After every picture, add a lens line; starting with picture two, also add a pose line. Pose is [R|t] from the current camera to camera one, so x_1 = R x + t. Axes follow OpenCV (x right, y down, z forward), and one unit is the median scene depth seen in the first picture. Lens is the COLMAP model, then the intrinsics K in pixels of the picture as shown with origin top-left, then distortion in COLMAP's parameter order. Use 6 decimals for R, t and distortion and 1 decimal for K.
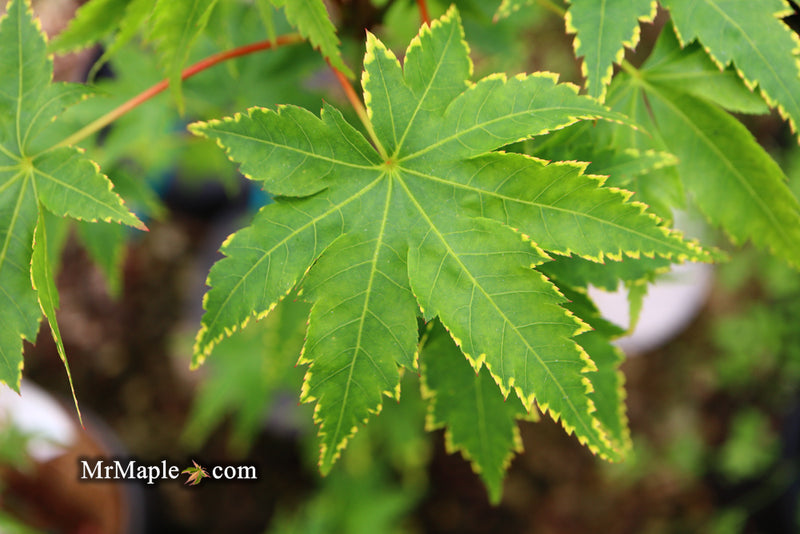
lens RADIAL K [[1101.0, 0, 400.0], [0, 1101.0, 267.0], [0, 0, 1]] dist [0.008749, -0.028520]
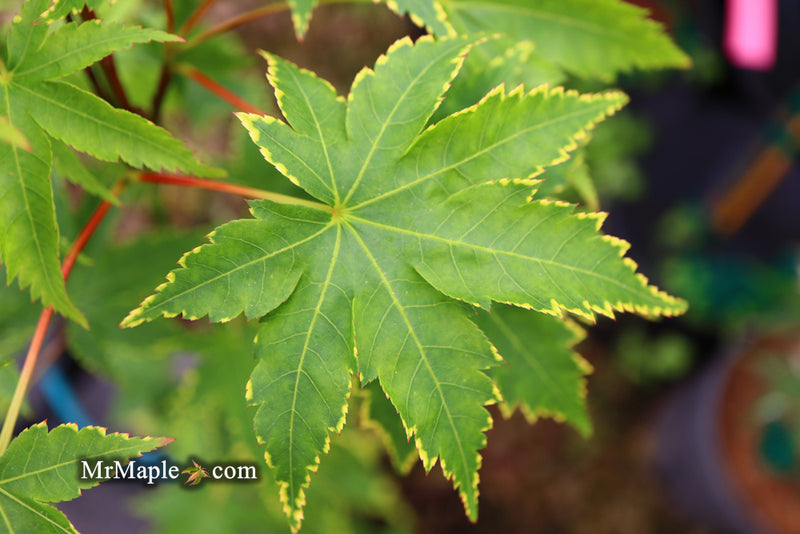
lens RADIAL K [[1101.0, 0, 400.0], [0, 1101.0, 267.0], [0, 0, 1]] dist [0.008749, -0.028520]
pose [[0.738026, -0.620171, 0.265905, -0.249882], [0.628662, 0.775126, 0.062961, -0.084284], [-0.245157, 0.120698, 0.961941, 0.092718]]
